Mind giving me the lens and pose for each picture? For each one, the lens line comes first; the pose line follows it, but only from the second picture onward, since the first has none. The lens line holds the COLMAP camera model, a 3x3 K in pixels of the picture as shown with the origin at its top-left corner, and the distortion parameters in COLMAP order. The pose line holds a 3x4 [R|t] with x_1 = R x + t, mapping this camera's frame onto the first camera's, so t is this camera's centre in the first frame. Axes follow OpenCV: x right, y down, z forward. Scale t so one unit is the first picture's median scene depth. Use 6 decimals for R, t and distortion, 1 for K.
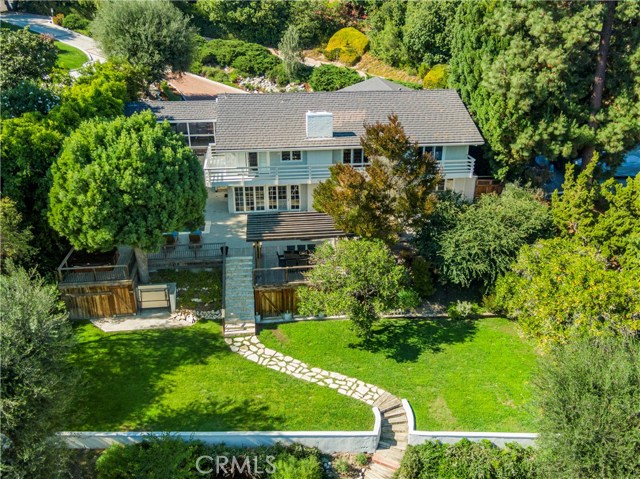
lens RADIAL K [[587.2, 0, 320.0], [0, 587.2, 239.5], [0, 0, 1]] dist [0.011715, 0.003518]
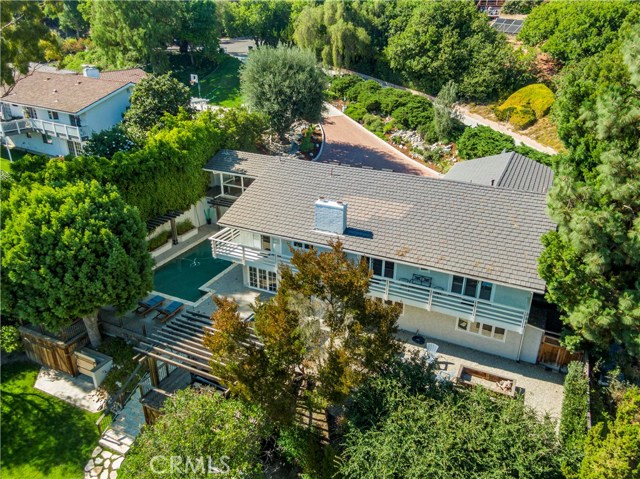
lens RADIAL K [[487.7, 0, 320.0], [0, 487.7, 239.5], [0, 0, 1]] dist [0.013056, -0.001203]
pose [[0.840835, 0.227975, -0.490942, 0.355738], [-0.221478, 0.972484, 0.072259, -0.227147], [0.493907, 0.047975, 0.868190, 0.432906]]
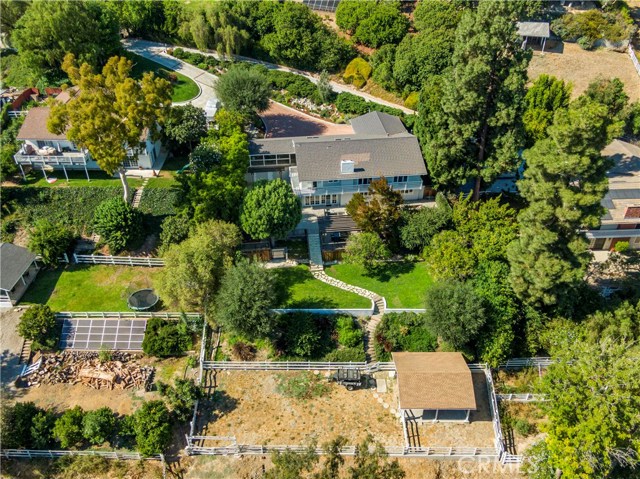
lens RADIAL K [[574.0, 0, 320.0], [0, 574.0, 239.5], [0, 0, 1]] dist [0.016505, 0.003592]
pose [[0.999992, -0.000823, 0.003802, -0.114289], [0.000037, 0.979323, 0.202302, -0.381601], [-0.003890, -0.202301, 0.979316, -1.117164]]
